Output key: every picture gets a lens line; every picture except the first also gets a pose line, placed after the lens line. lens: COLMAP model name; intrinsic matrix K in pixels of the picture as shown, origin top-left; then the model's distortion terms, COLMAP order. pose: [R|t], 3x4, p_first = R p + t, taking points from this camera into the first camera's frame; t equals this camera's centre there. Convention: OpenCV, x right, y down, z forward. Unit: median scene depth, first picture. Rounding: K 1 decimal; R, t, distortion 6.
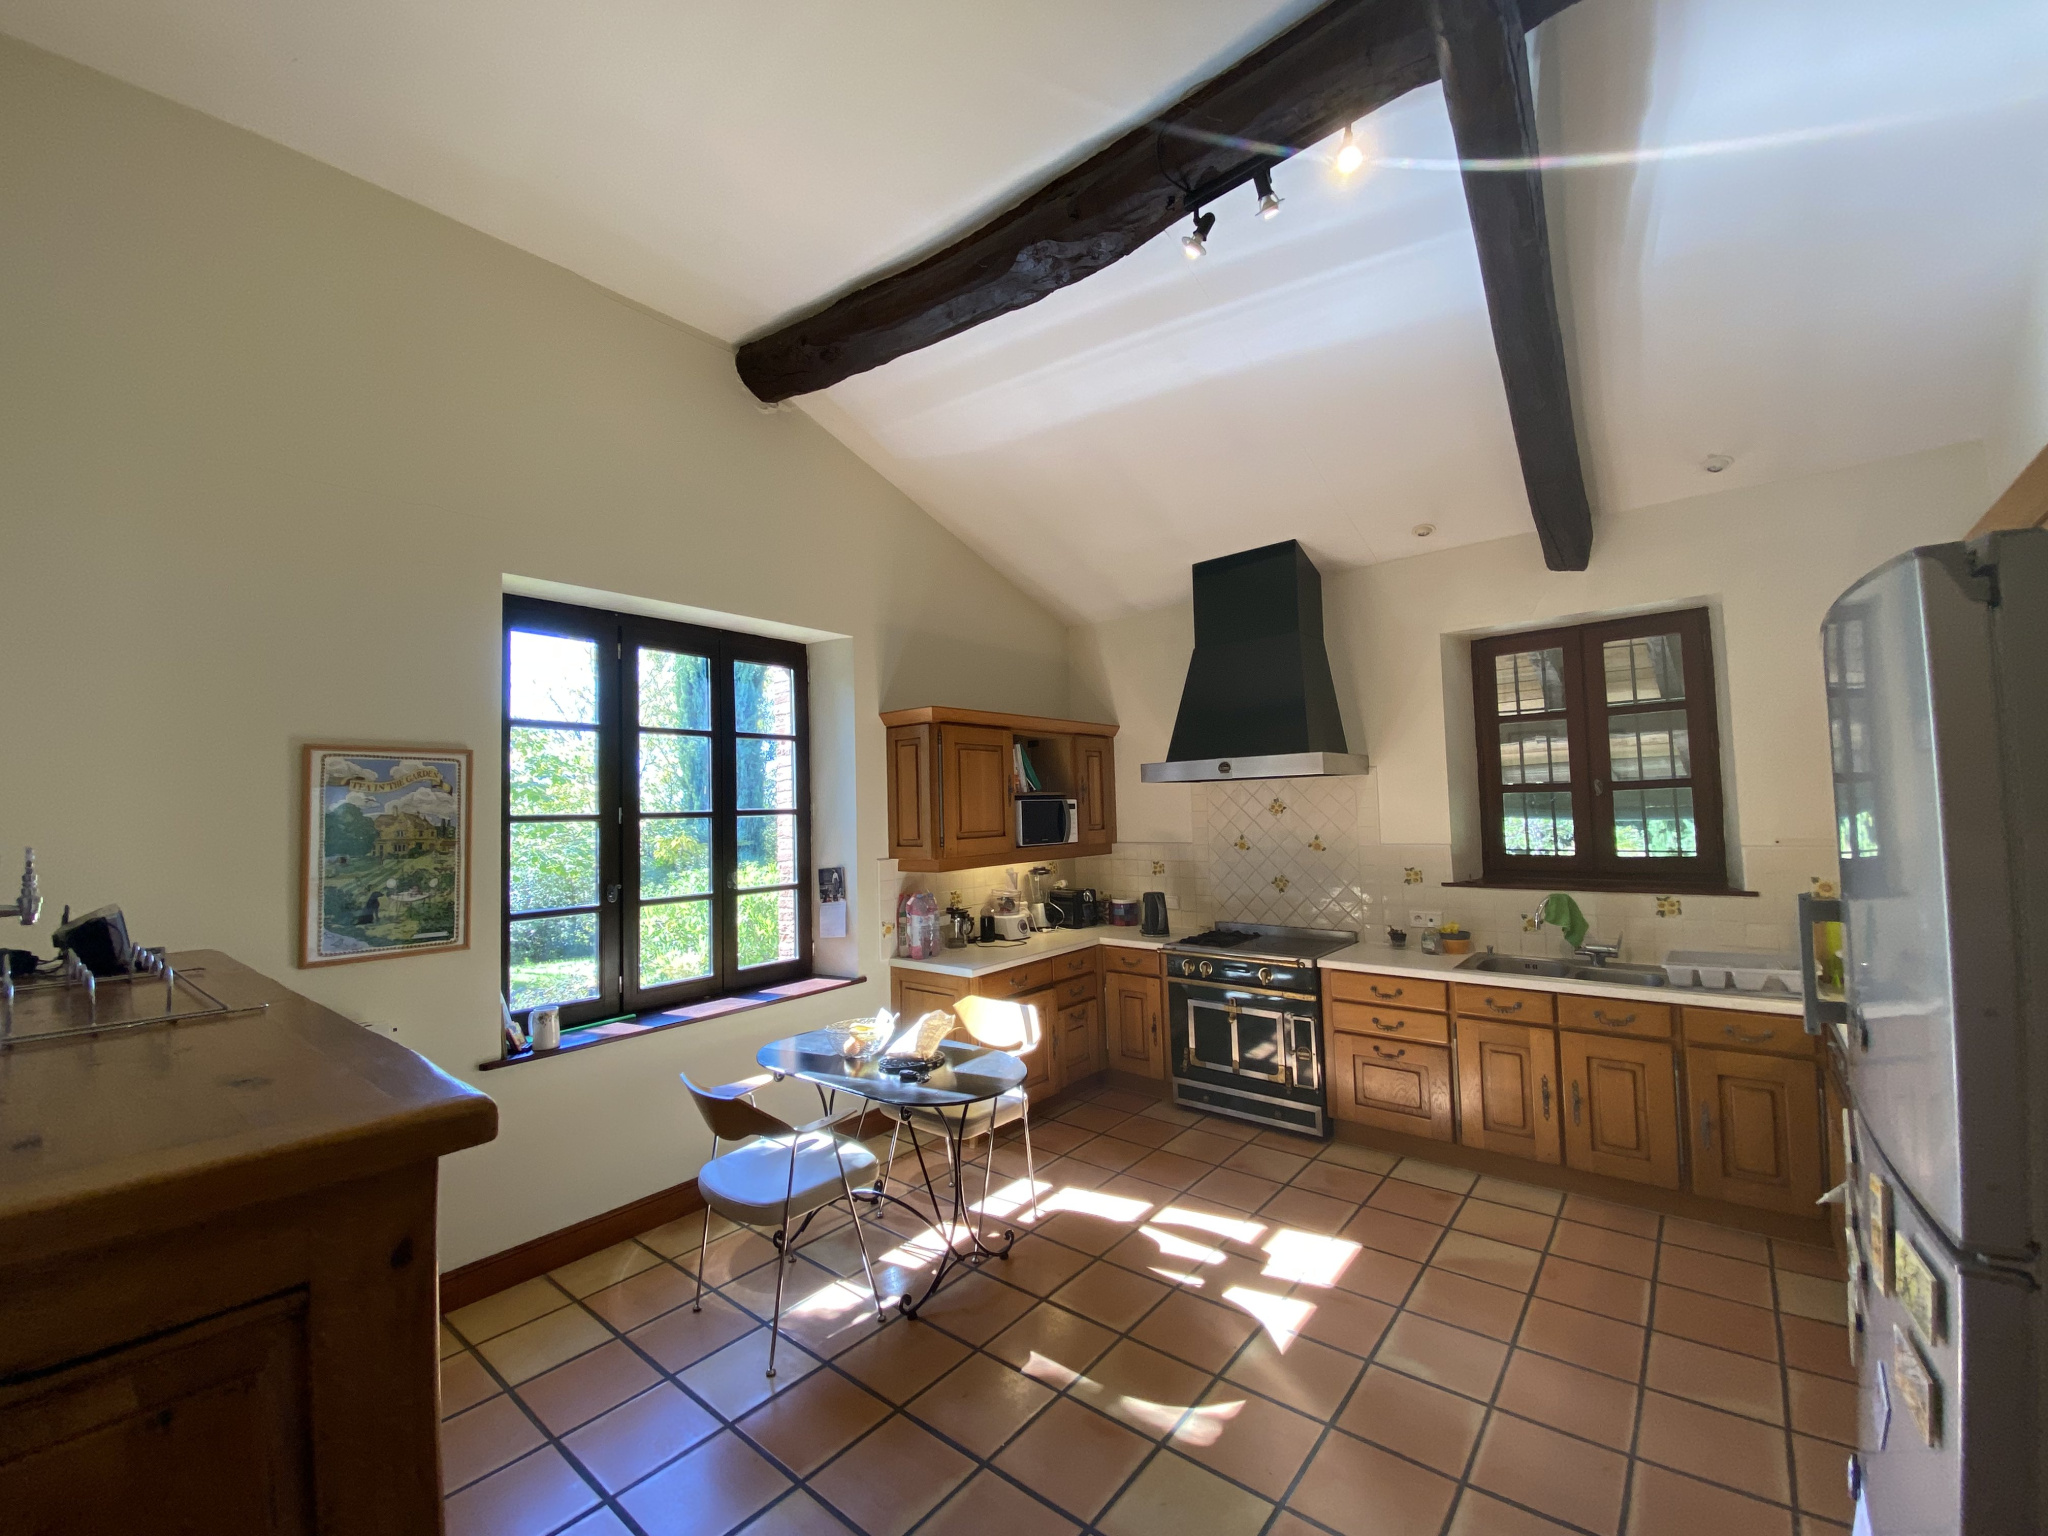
lens RADIAL K [[827.3, 0, 1027.0], [0, 827.3, 765.1], [0, 0, 1]] dist [0.021616, -0.022155]
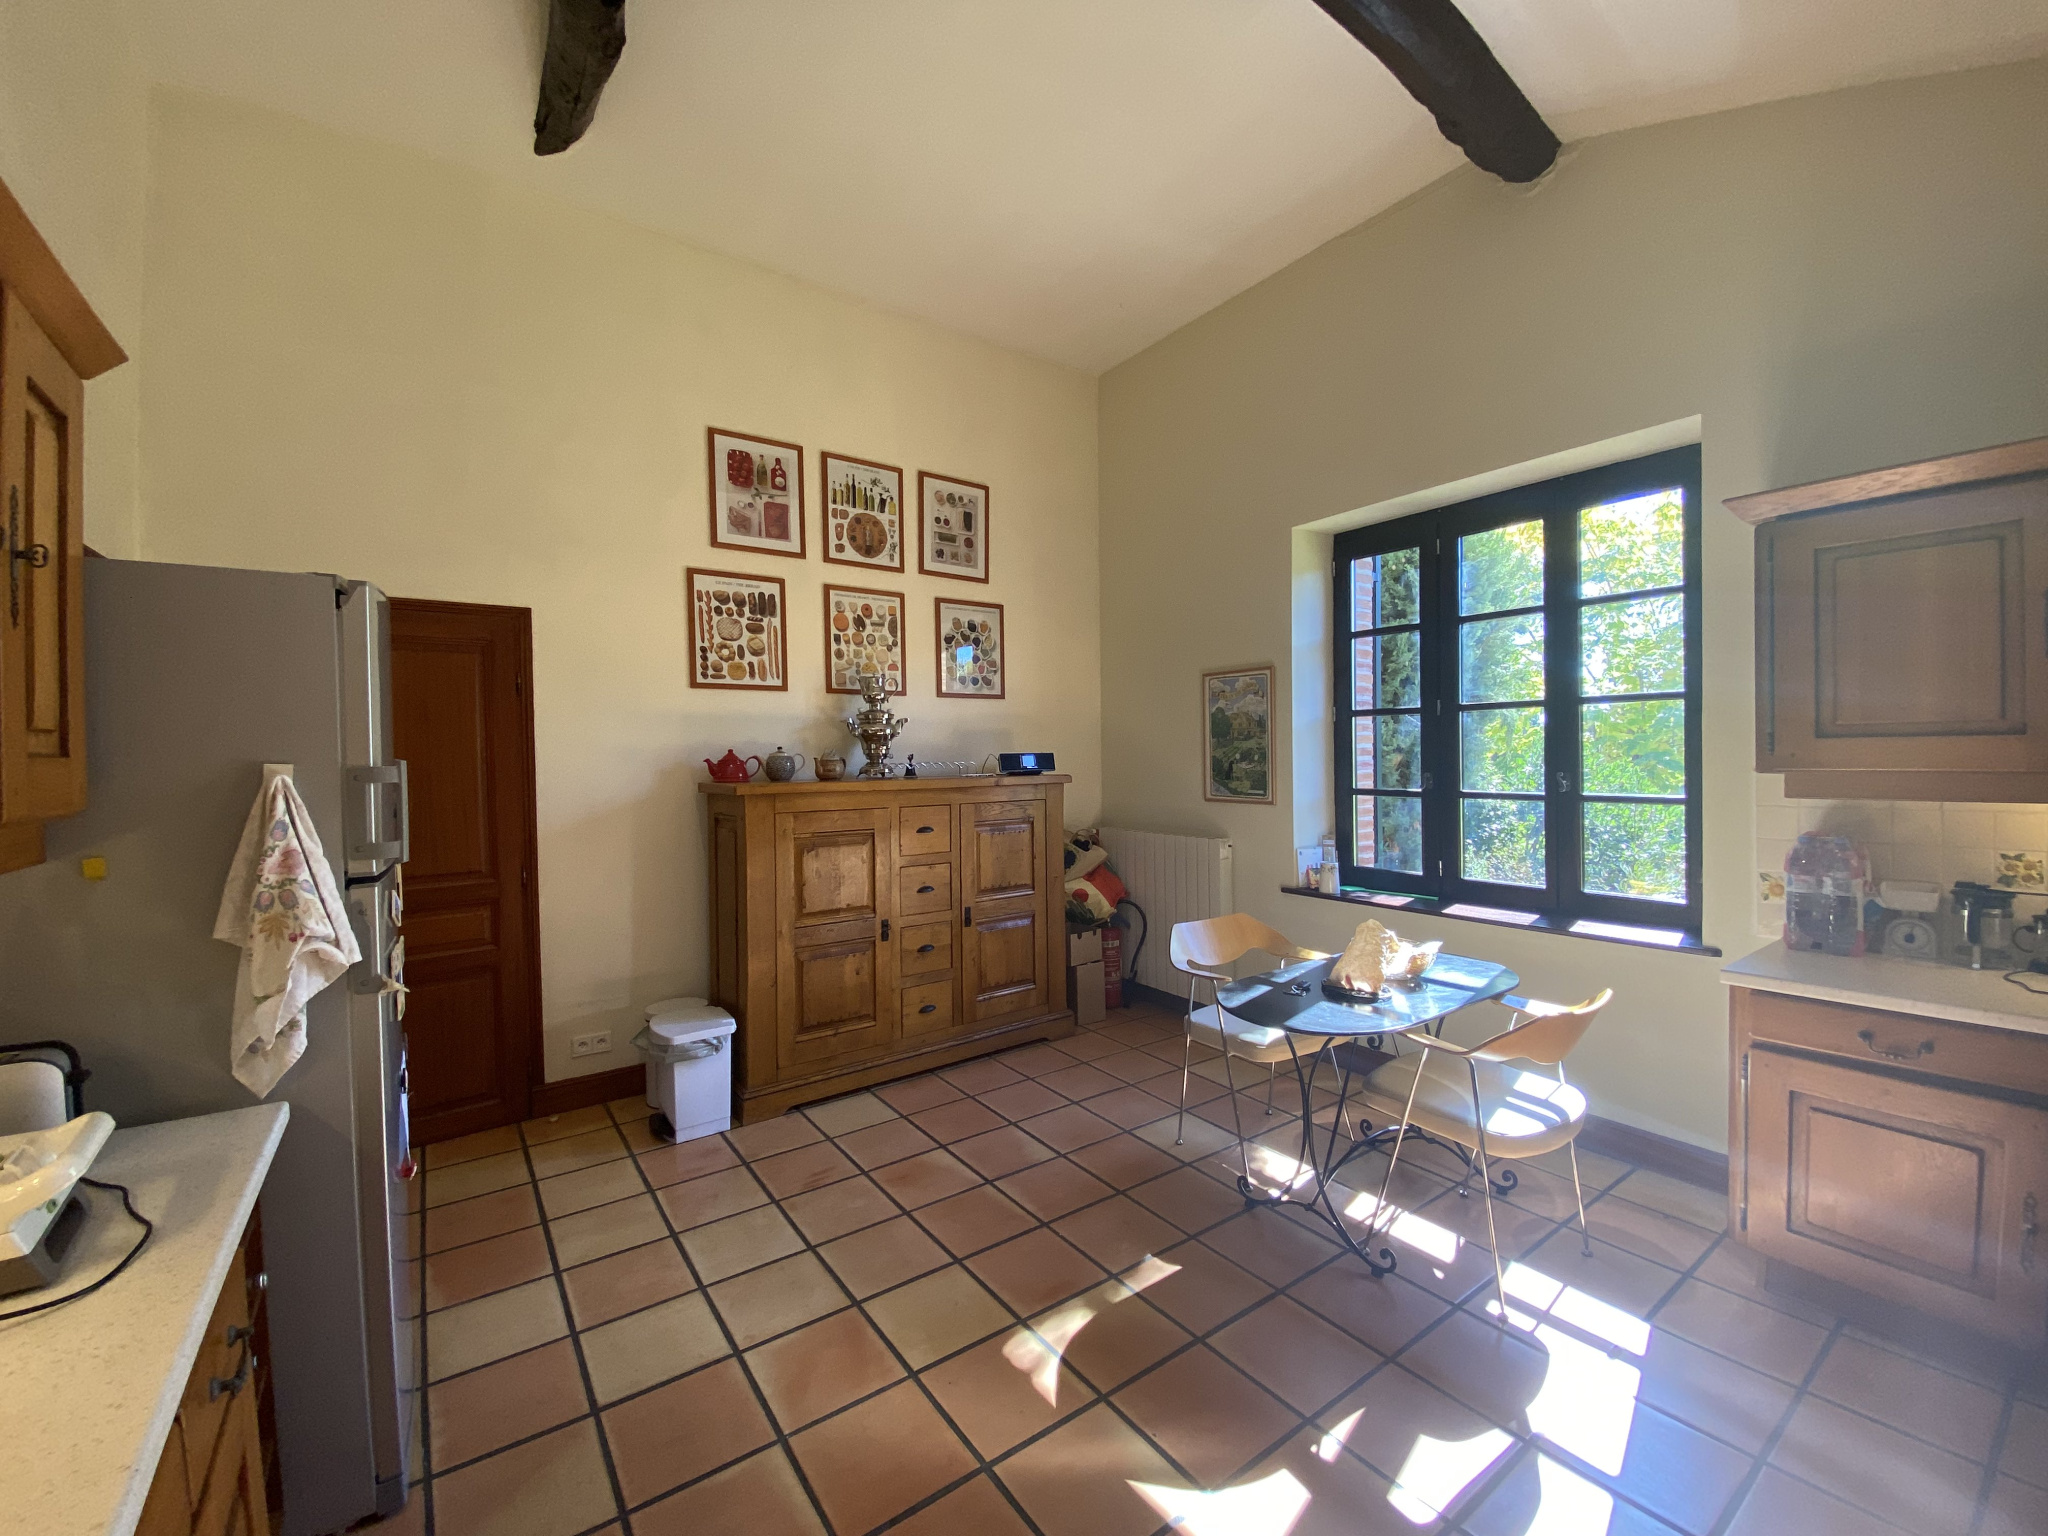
lens RADIAL K [[827.3, 0, 1027.0], [0, 827.3, 765.1], [0, 0, 1]] dist [0.021616, -0.022155]
pose [[-0.255501, 0.046132, -0.965708, 0.858780], [0.075575, 0.996757, 0.027620, 0.084518], [0.963850, -0.065927, -0.258159, 1.013316]]
